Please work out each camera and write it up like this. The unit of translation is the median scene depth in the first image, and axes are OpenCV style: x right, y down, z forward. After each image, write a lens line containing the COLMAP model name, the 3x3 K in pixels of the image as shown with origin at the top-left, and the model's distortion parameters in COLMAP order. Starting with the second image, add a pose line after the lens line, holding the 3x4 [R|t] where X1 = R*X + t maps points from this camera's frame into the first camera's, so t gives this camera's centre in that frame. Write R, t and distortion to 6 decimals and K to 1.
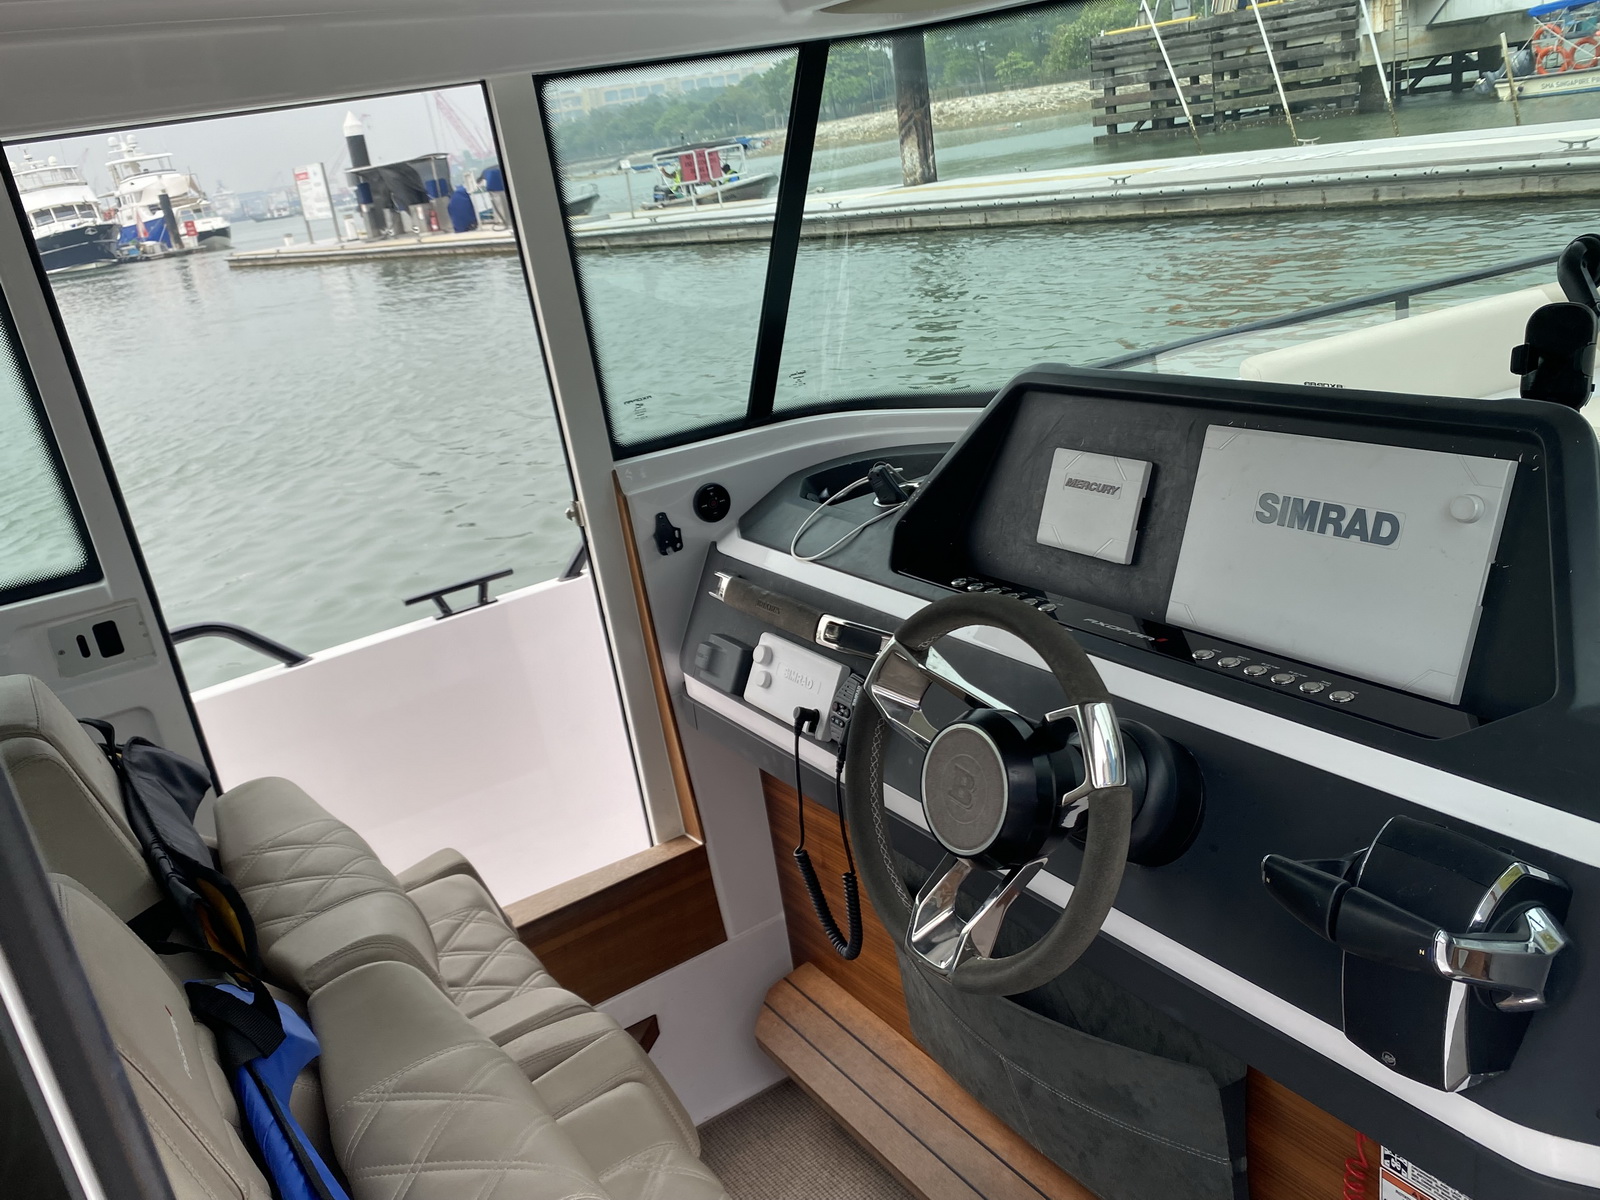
lens RADIAL K [[1359.9, 0, 800.0], [0, 1359.9, 600.0], [0, 0, 1]] dist [0.018066, -0.041725]
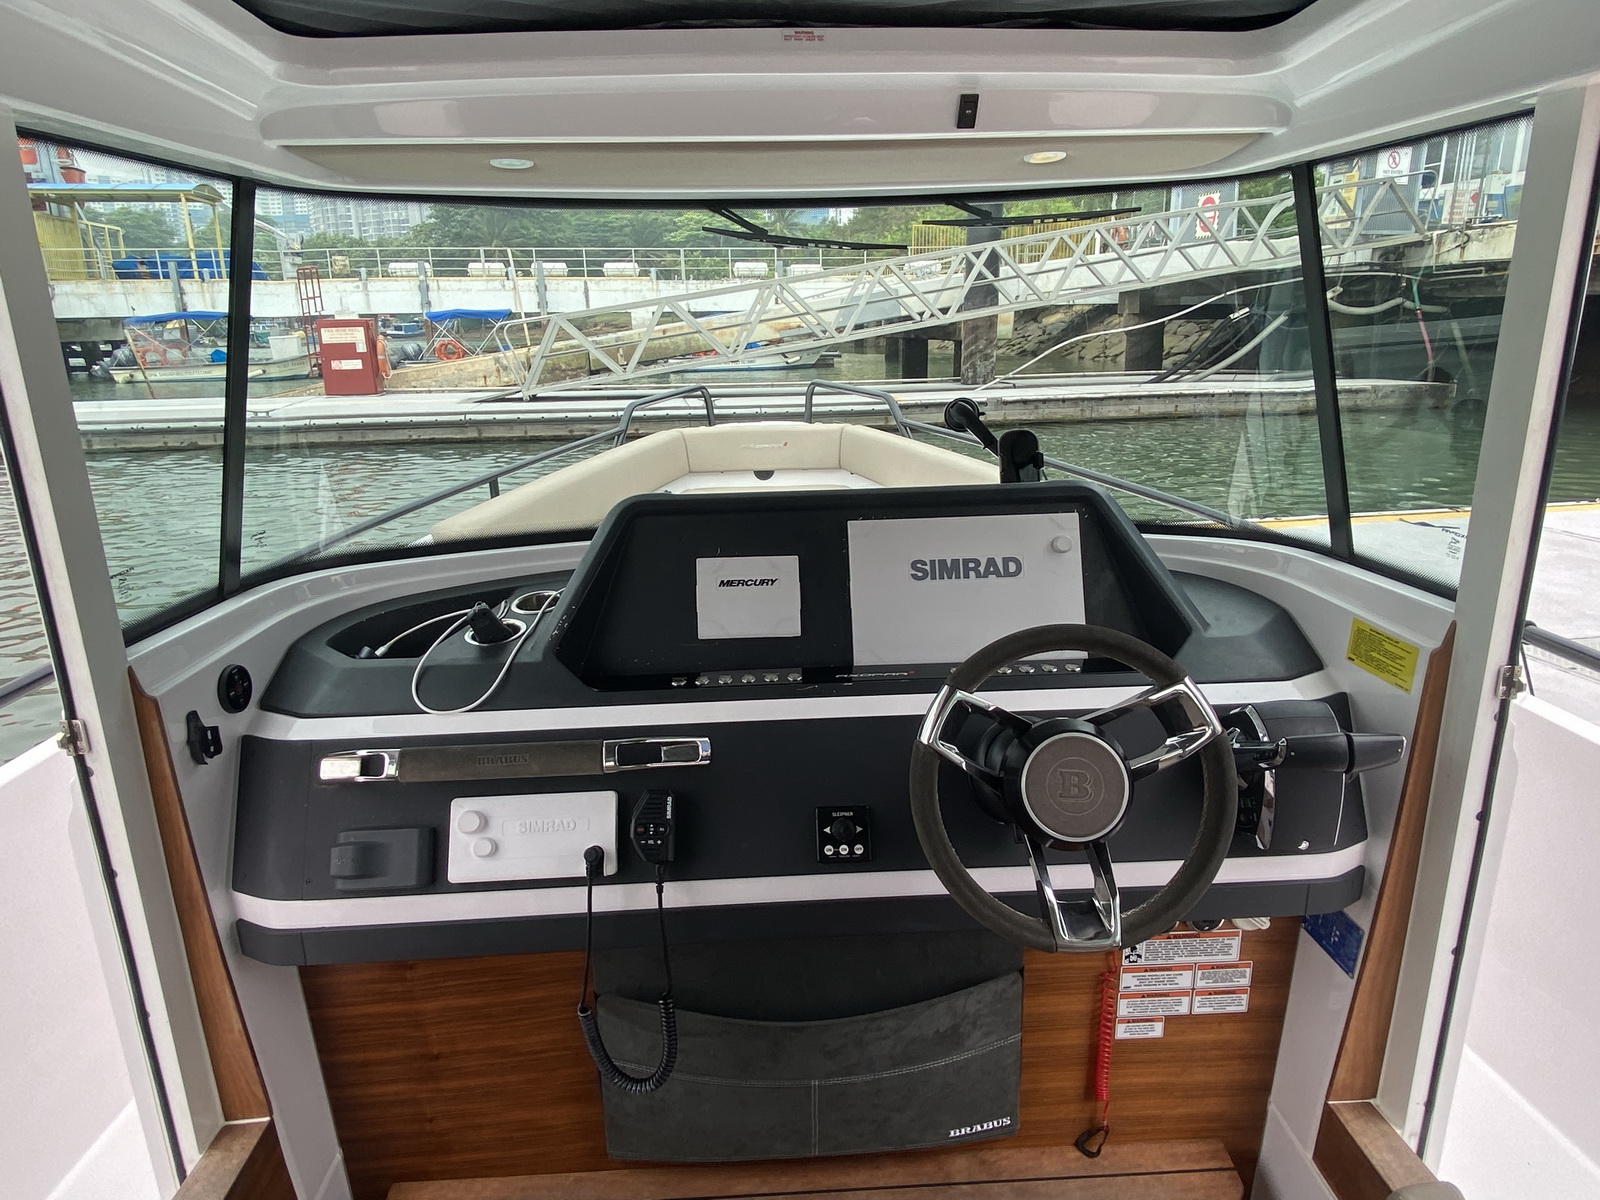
lens RADIAL K [[988.7, 0, 800.0], [0, 988.7, 600.0], [0, 0, 1]] dist [-0.005273, -0.005723]
pose [[0.466025, -0.106339, 0.878358, -0.427274], [0.235487, 0.971850, -0.007284, -0.040606], [-0.852858, 0.210237, 0.477948, 0.428772]]
